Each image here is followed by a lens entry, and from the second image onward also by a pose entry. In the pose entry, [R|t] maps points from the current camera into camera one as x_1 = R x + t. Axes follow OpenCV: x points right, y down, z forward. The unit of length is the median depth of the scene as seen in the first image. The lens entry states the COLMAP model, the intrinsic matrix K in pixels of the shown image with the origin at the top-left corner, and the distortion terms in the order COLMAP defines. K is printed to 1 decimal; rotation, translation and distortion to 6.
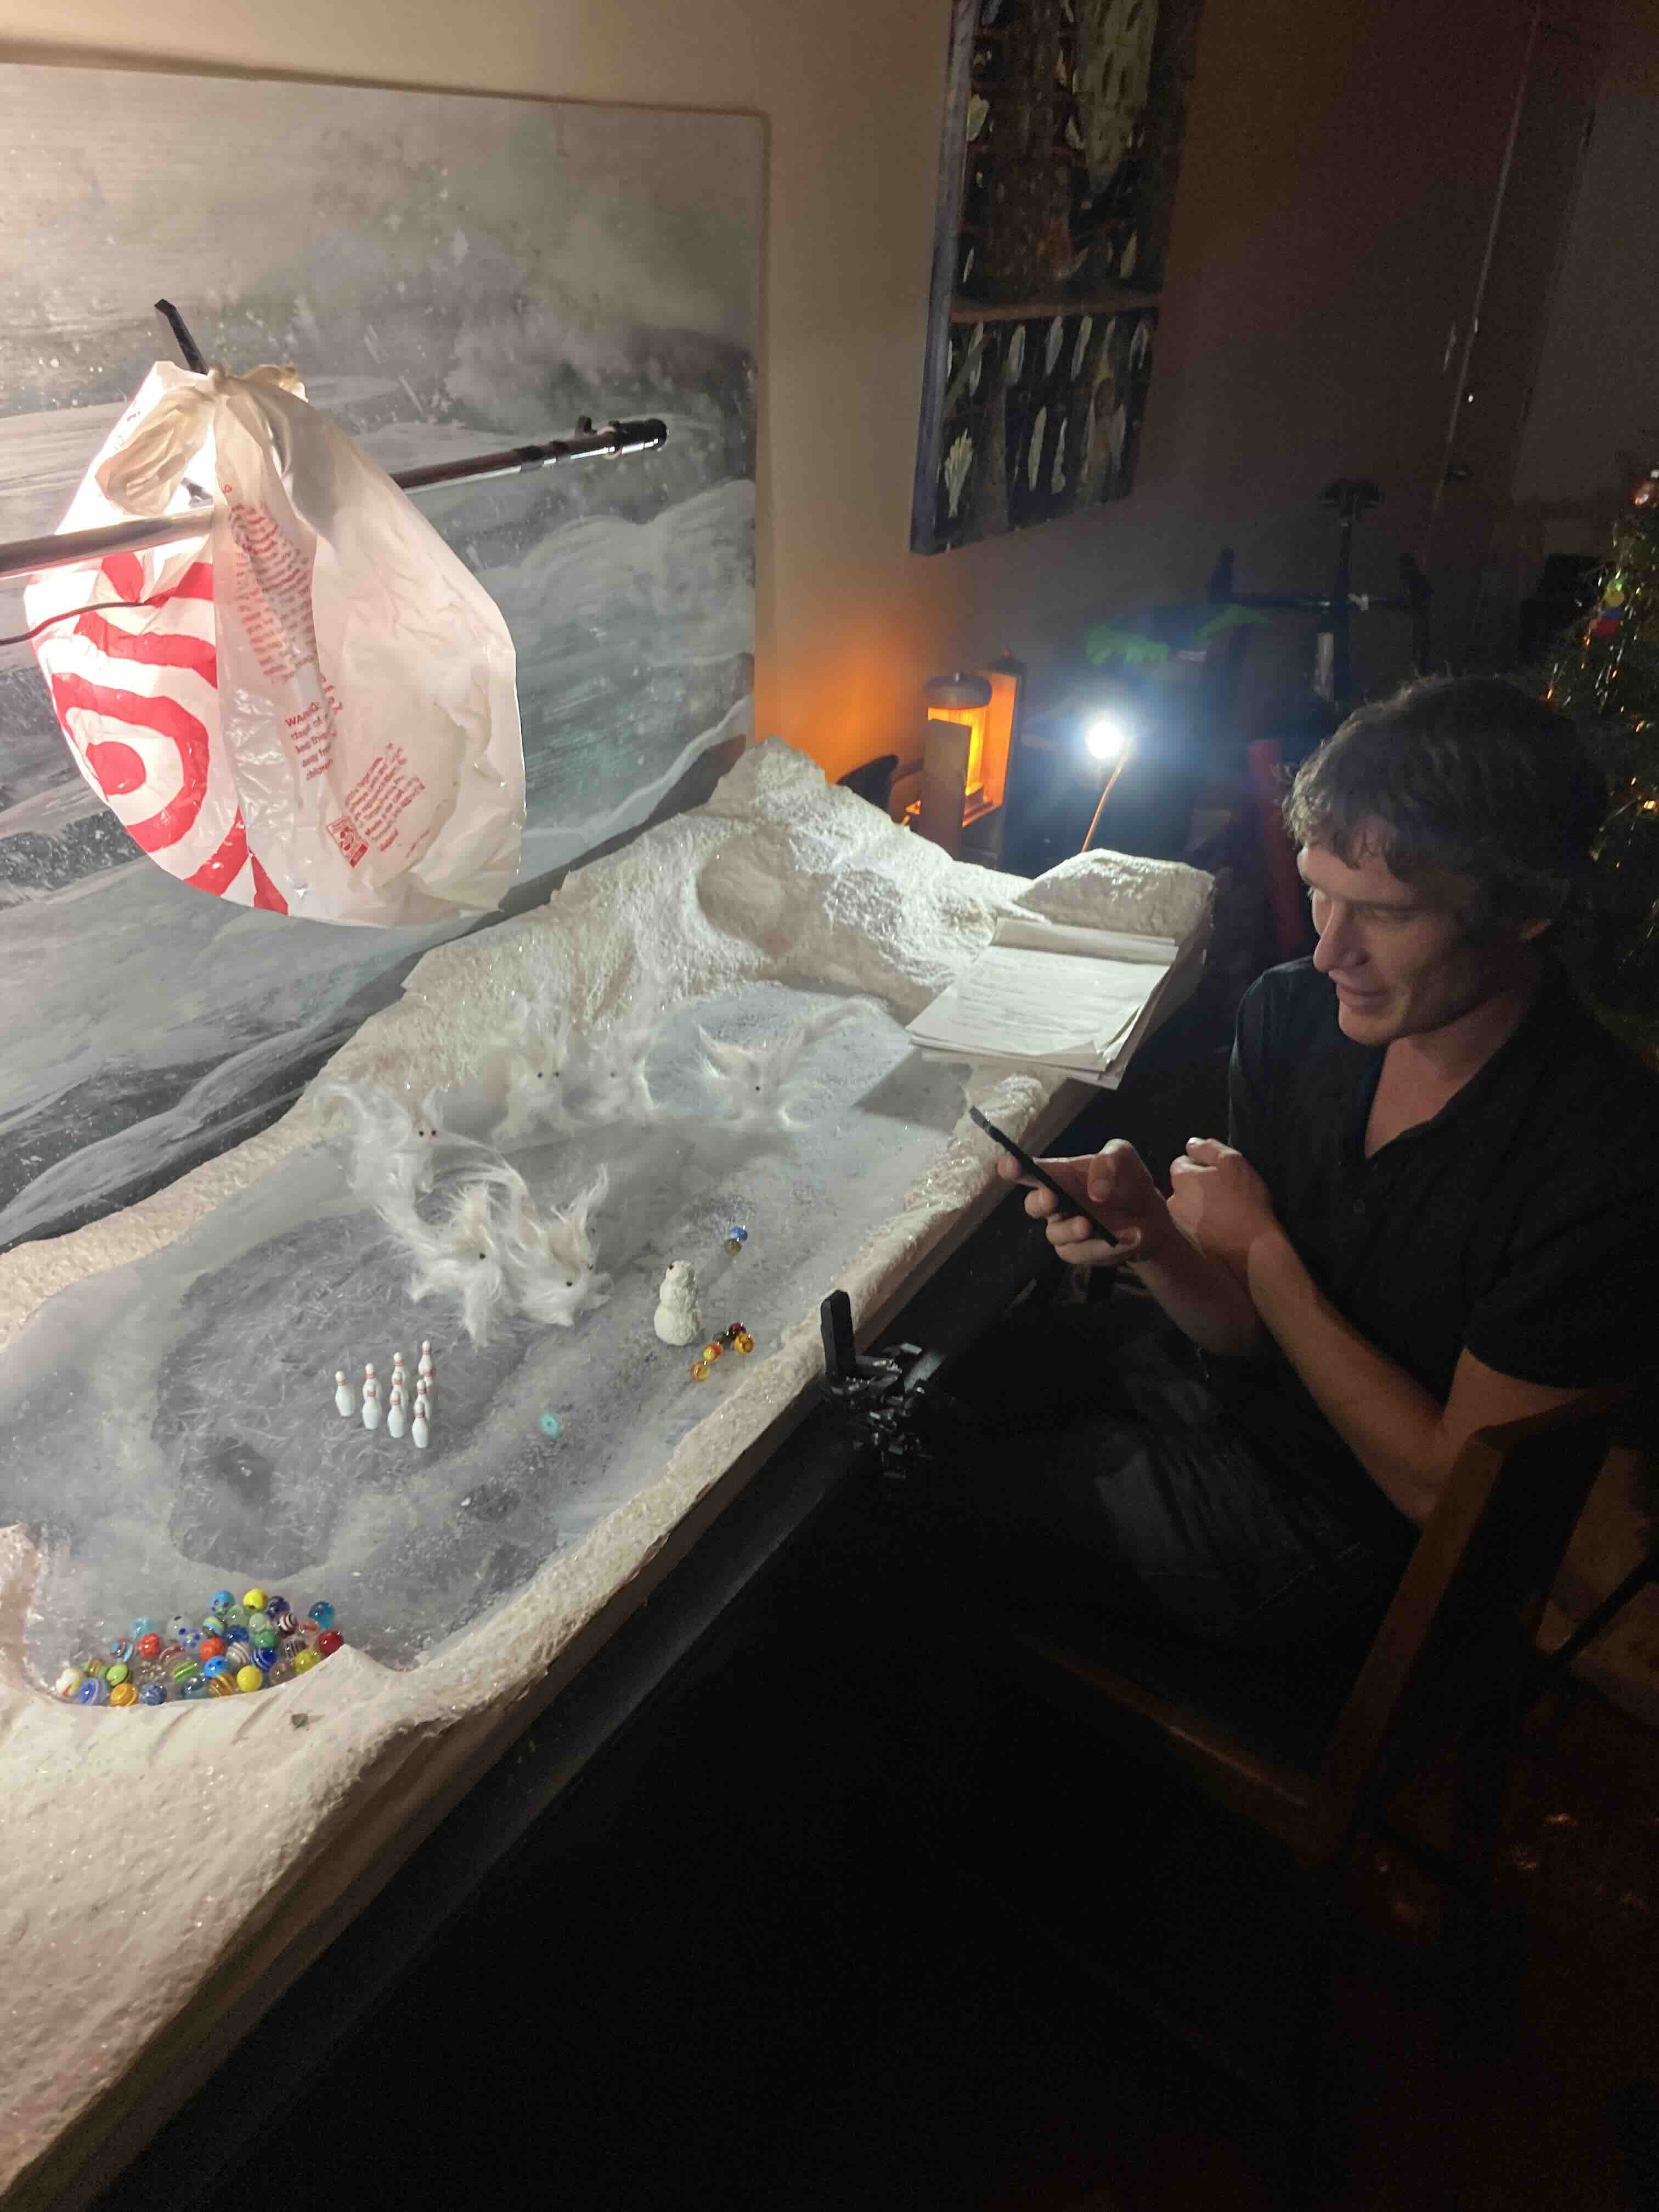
lens RADIAL K [[1797.2, 0, 831.2], [0, 1797.2, 1111.2], [0, 0, 1]] dist [-0.000299, 0.013607]
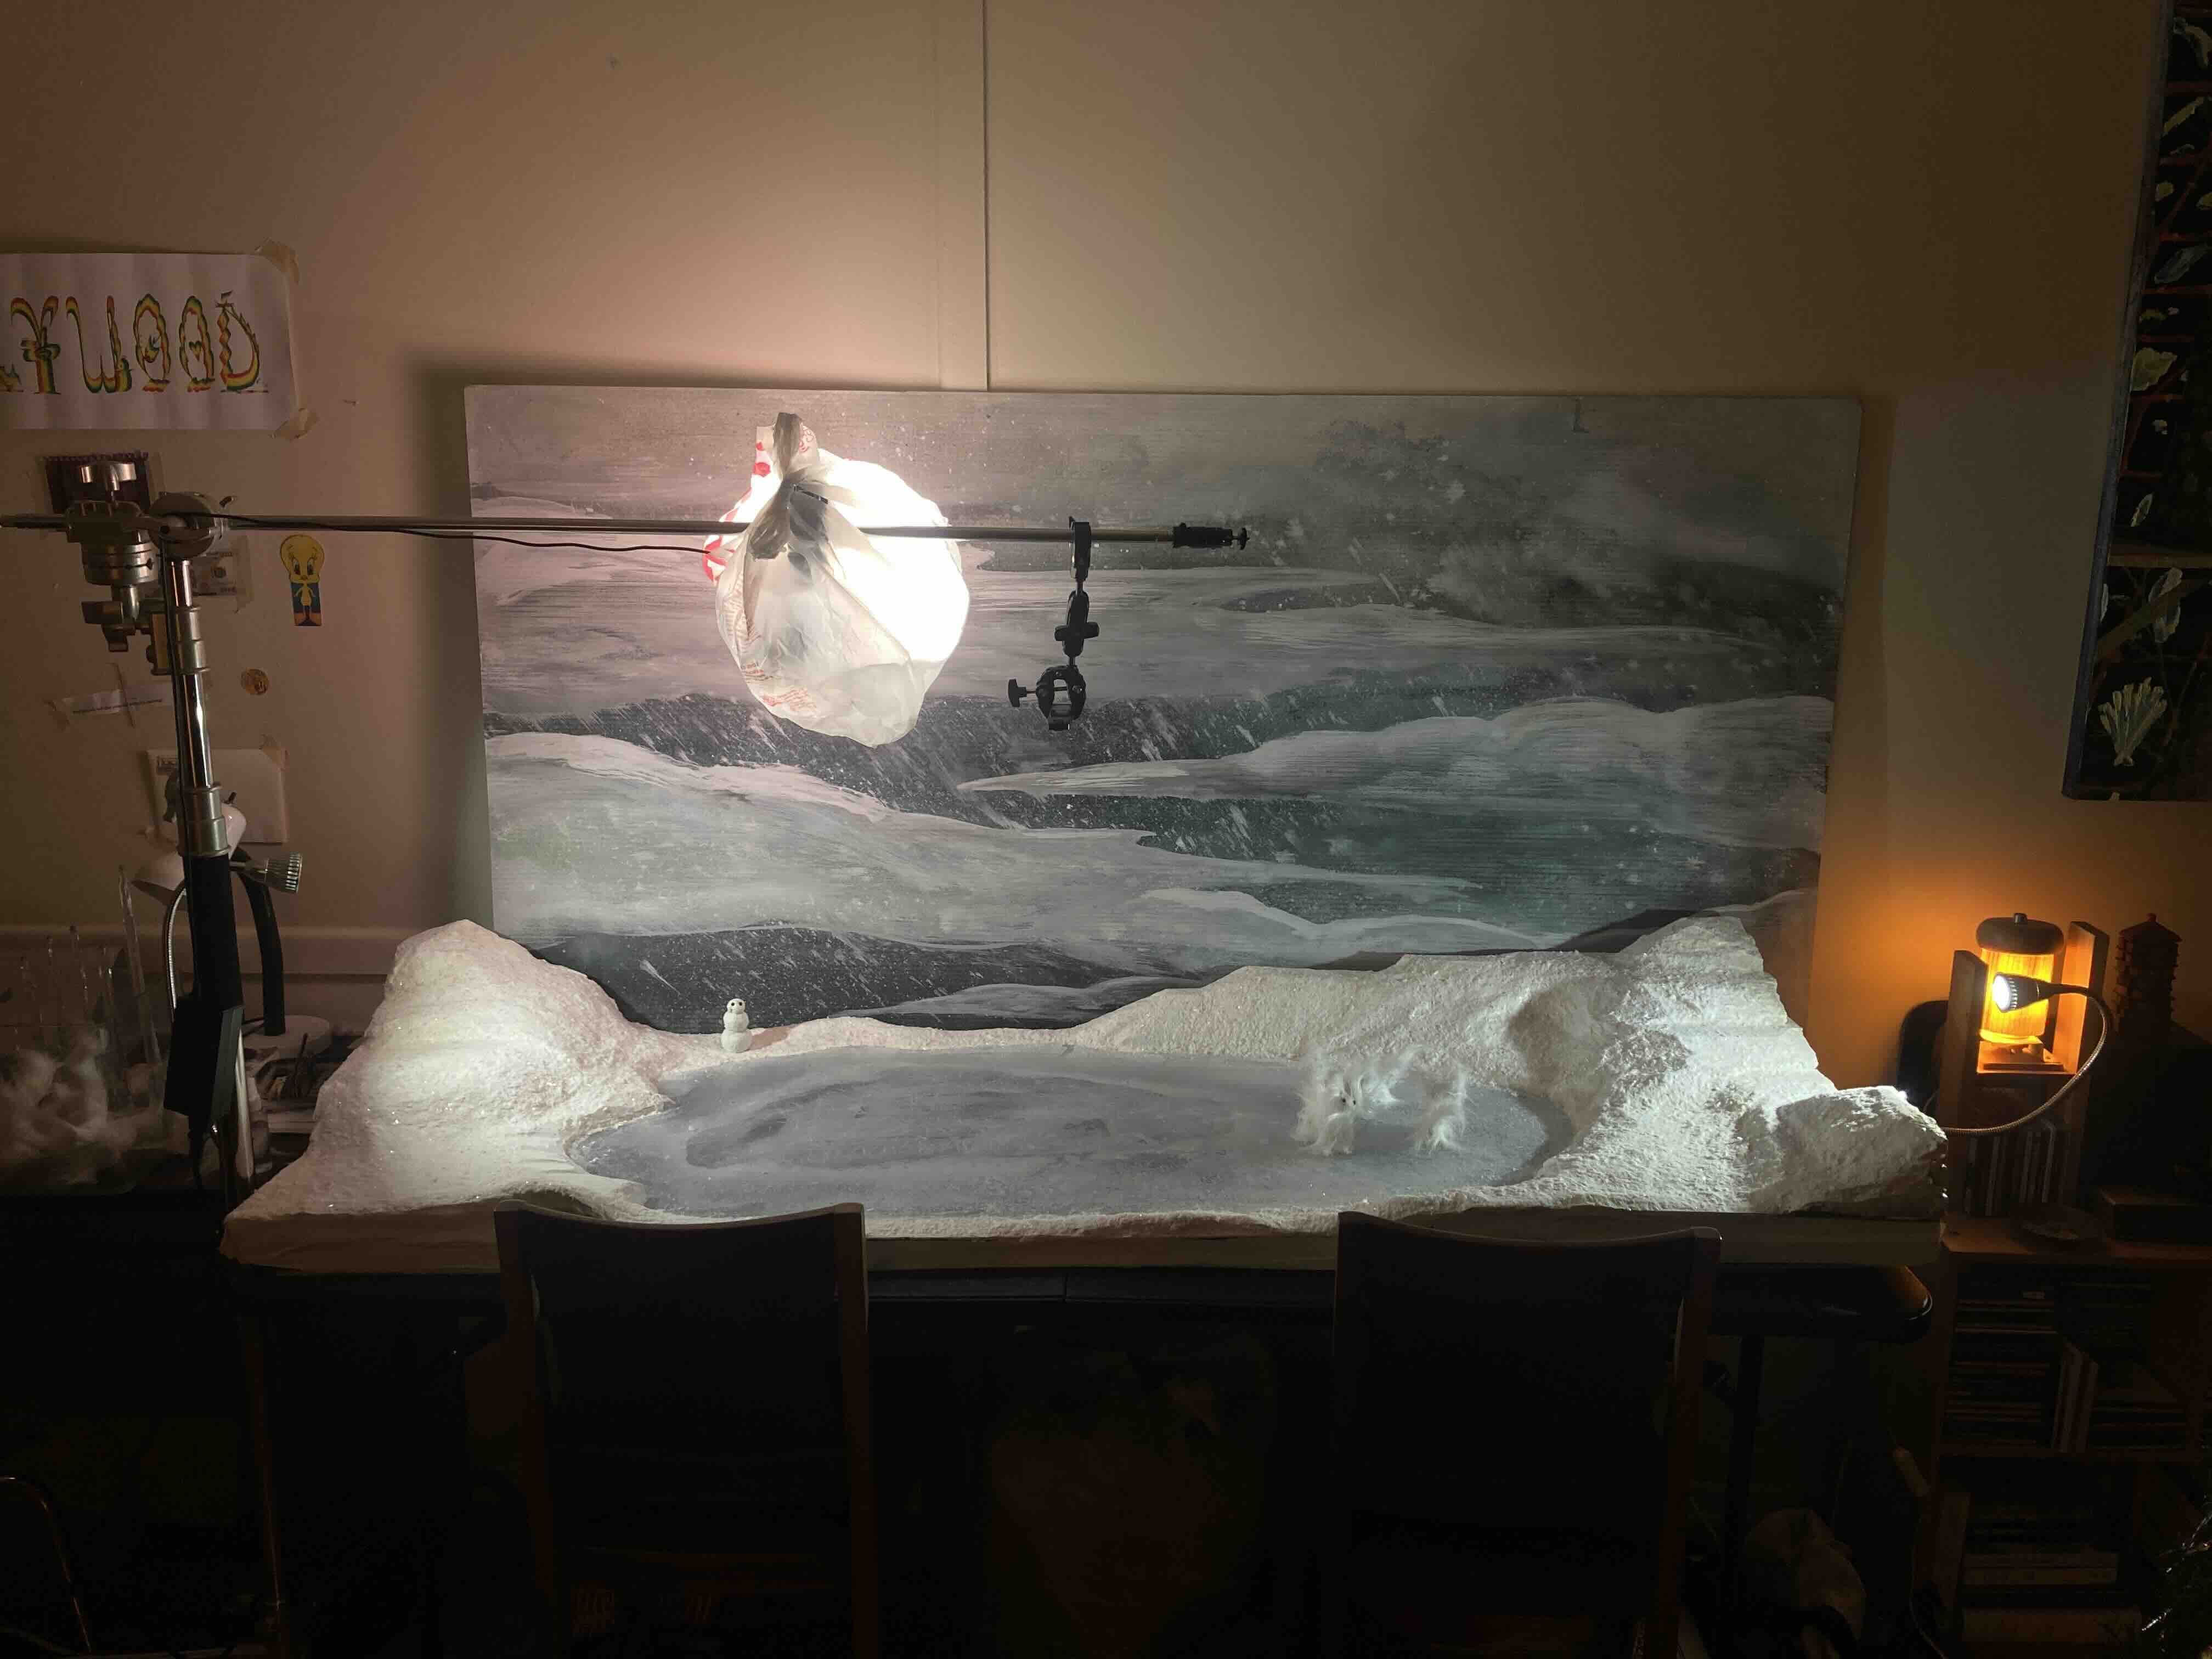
lens RADIAL K [[1797.2, 0, 1106.3], [0, 1797.2, 826.0], [0, 0, 1]] dist [-0.000299, 0.013607]
pose [[0.439955, 0.201492, -0.875123, 0.895446], [-0.407723, 0.913090, 0.005257, -0.134030], [0.800126, 0.354496, 0.483871, 0.190132]]
